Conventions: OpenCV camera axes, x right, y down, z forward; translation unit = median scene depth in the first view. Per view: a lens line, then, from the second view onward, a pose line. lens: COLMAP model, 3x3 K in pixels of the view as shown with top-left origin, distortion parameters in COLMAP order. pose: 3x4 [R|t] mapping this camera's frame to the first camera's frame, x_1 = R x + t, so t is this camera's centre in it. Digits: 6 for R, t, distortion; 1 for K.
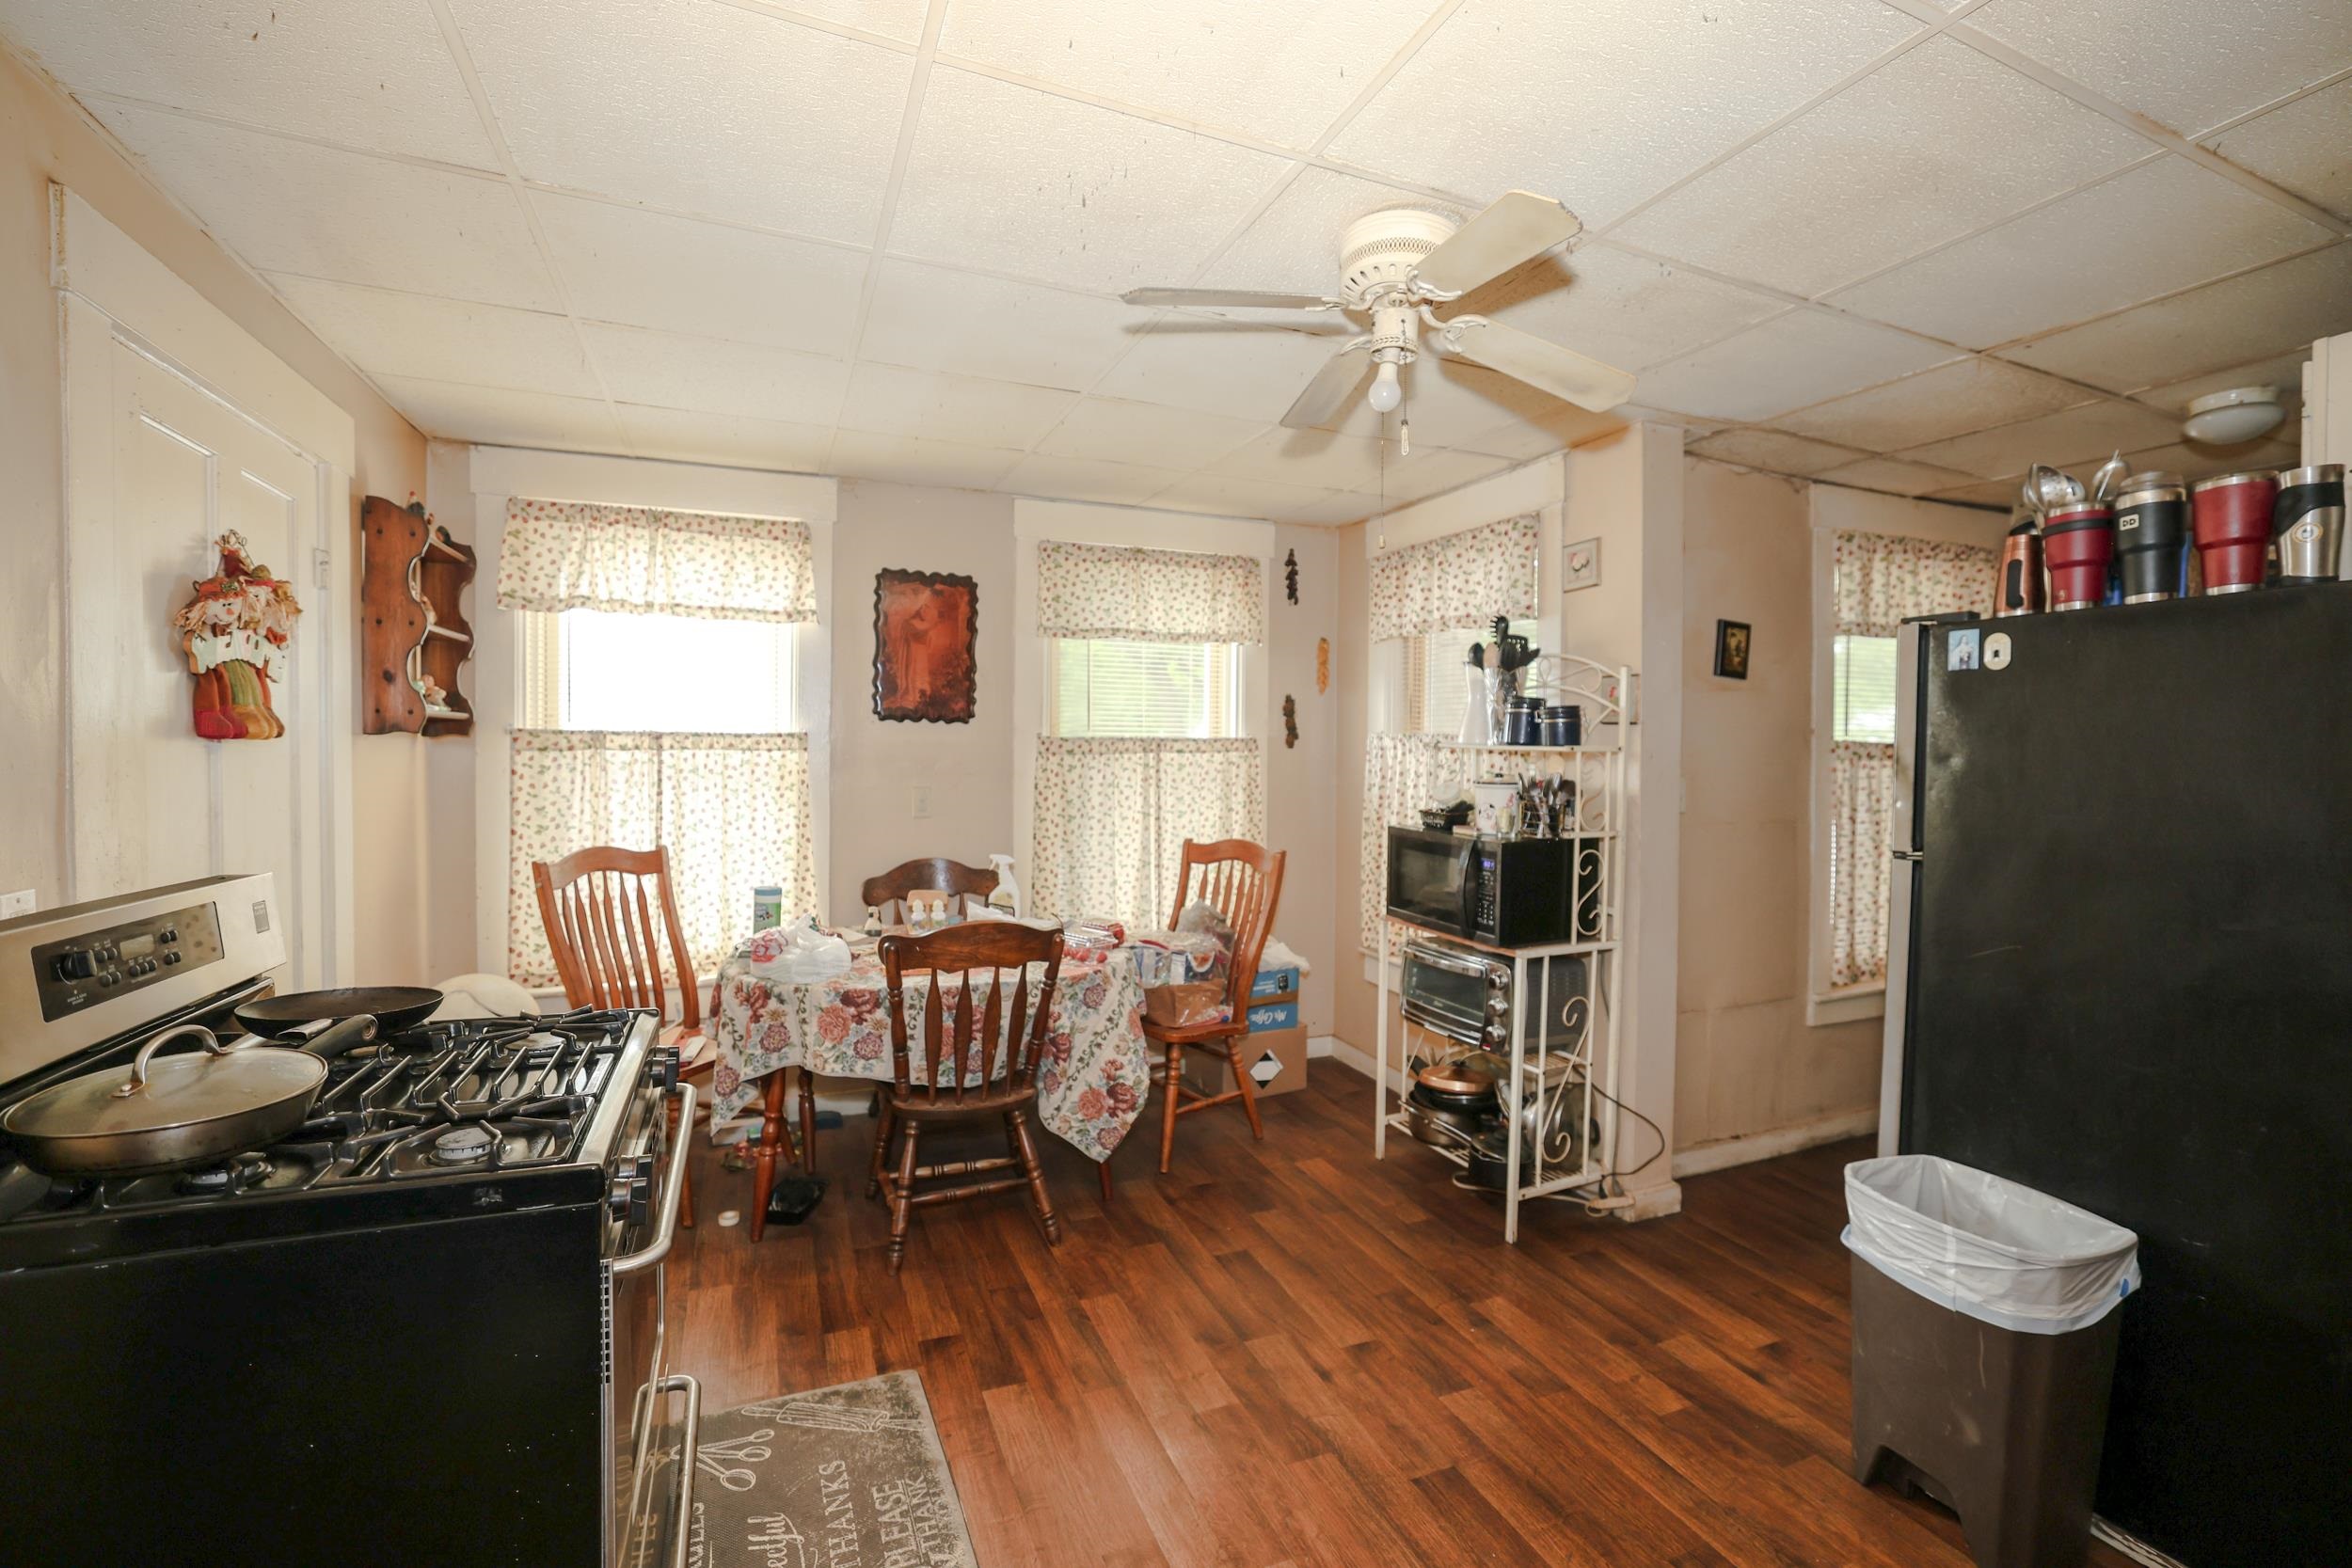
lens RADIAL K [[1002.8, 0, 1170.1], [0, 1002.8, 781.9], [0, 0, 1]] dist [-0.052704, 0.024487]
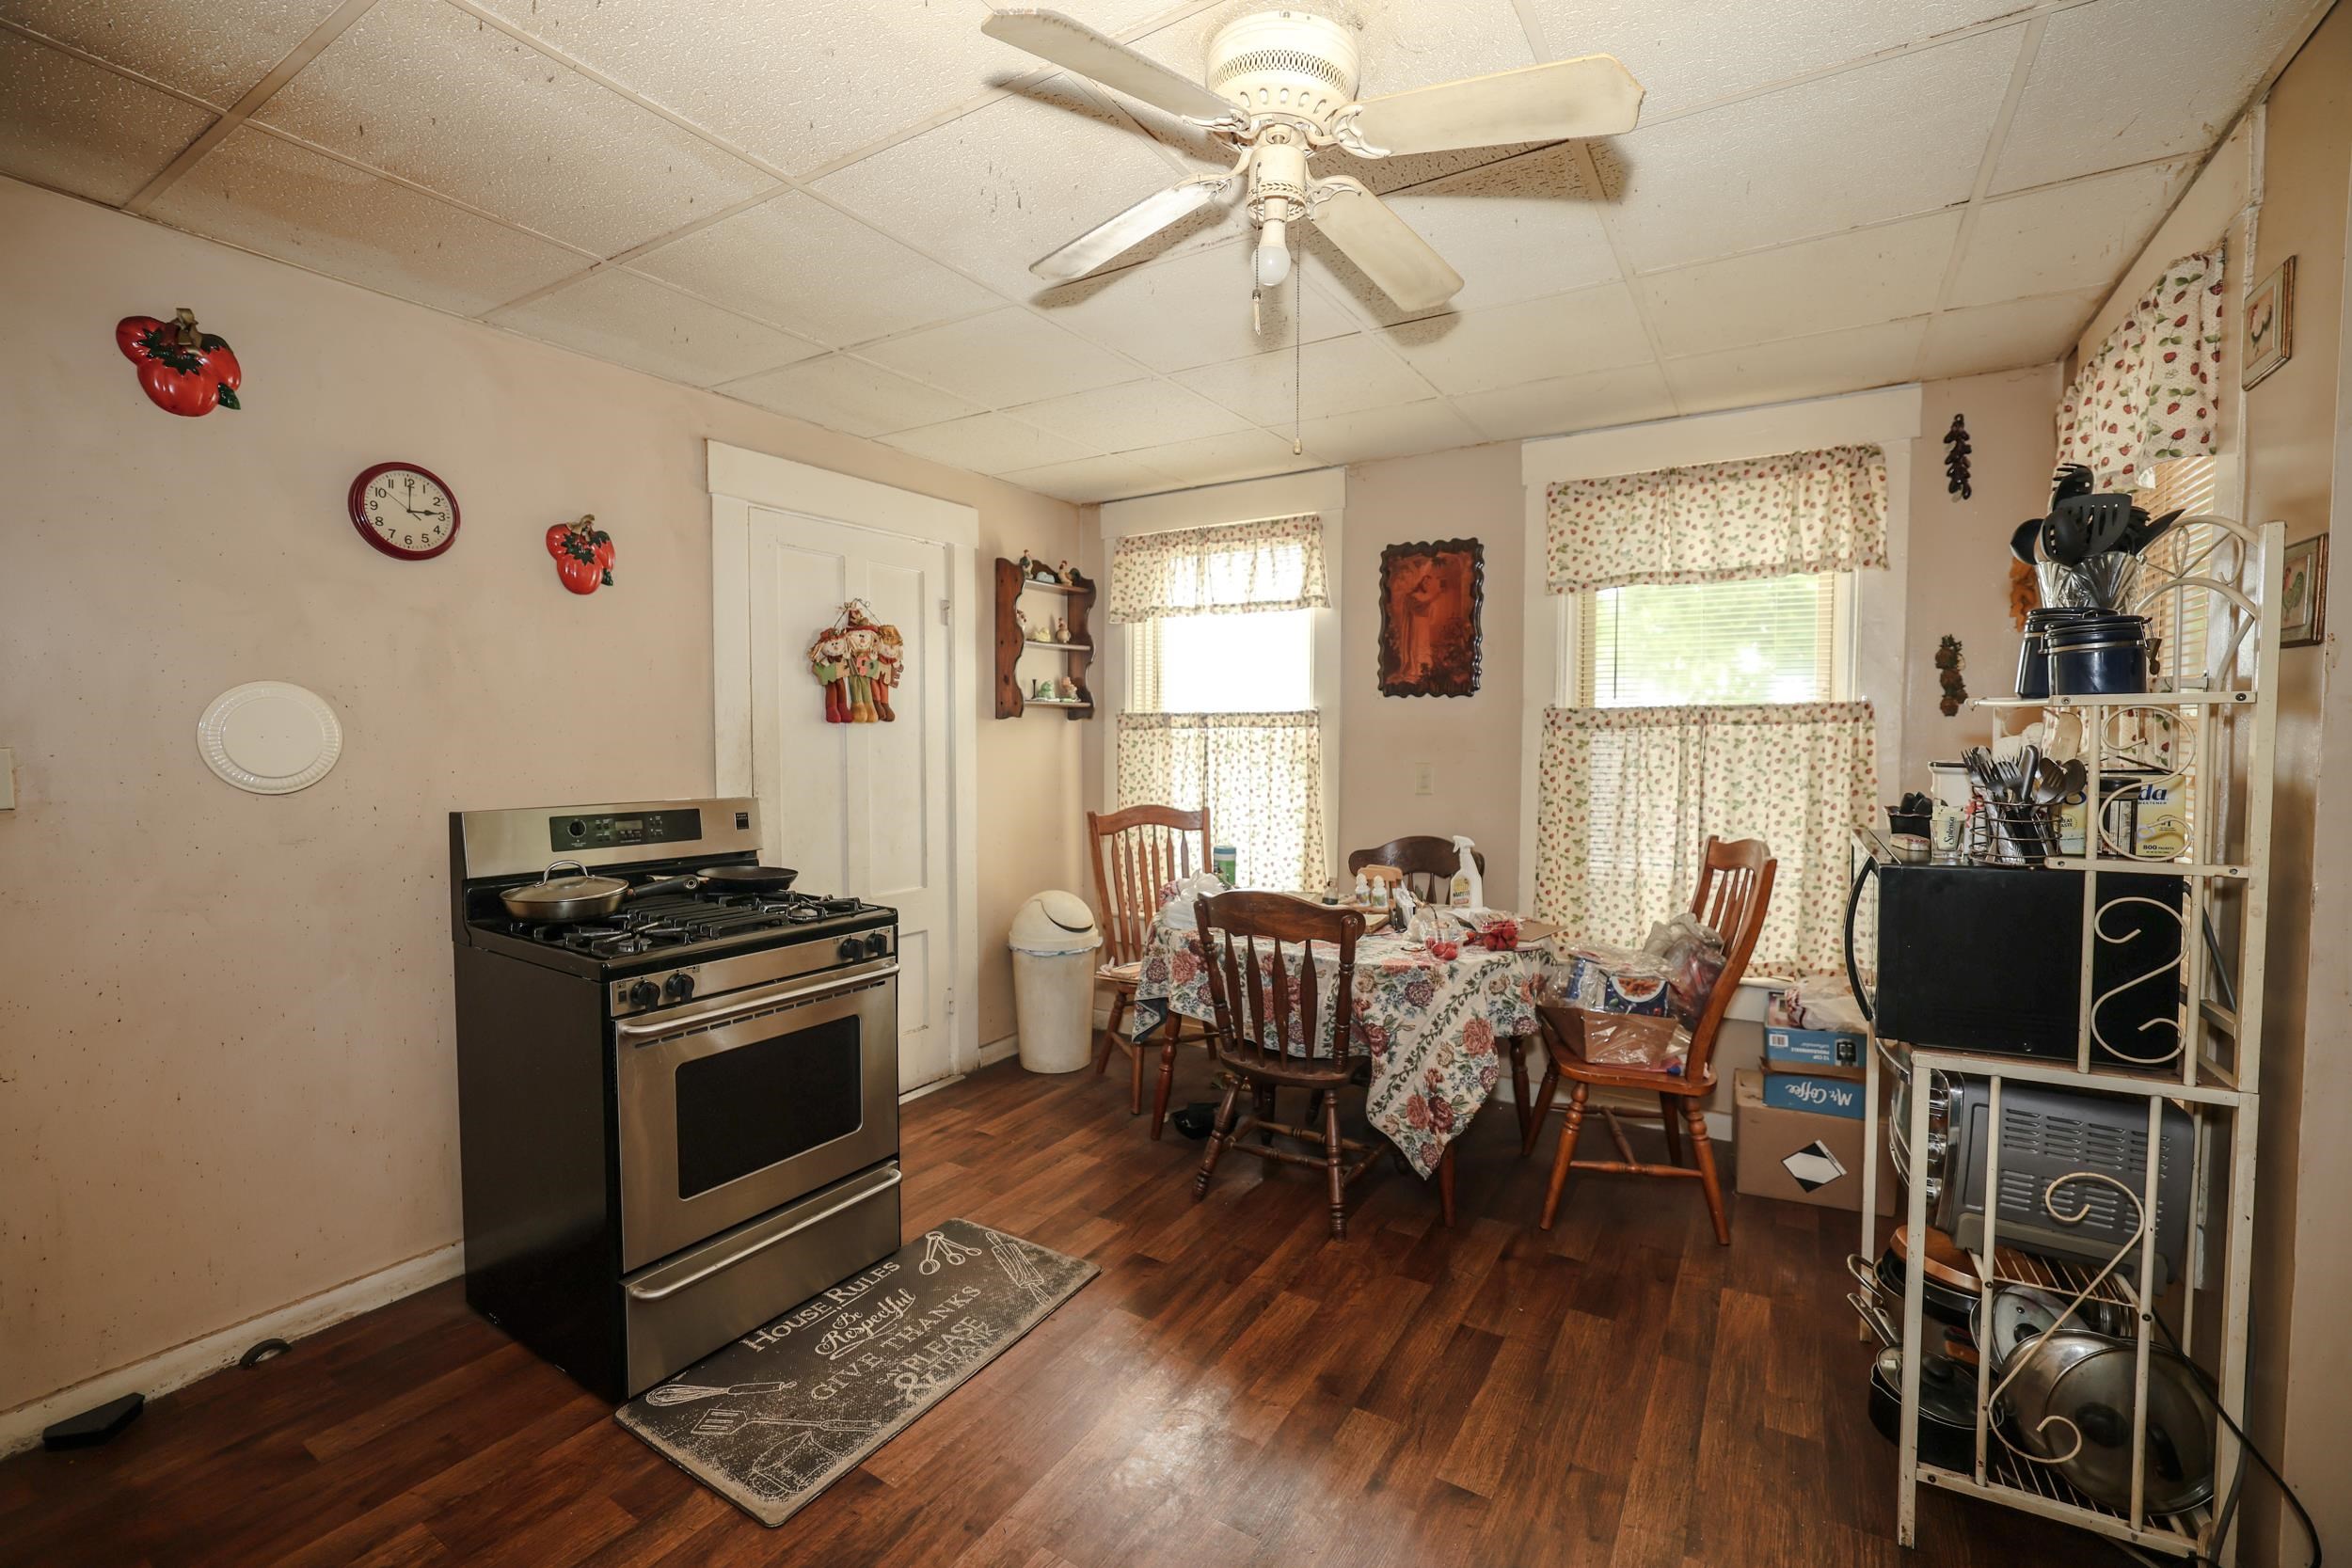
lens RADIAL K [[1002.8, 0, 1170.1], [0, 1002.8, 781.9], [0, 0, 1]] dist [-0.052704, 0.024487]
pose [[0.585920, 0.029774, -0.809822, 0.429924], [-0.016584, 0.999556, 0.024751, 0.003817], [0.810199, -0.001072, 0.586154, 0.242268]]
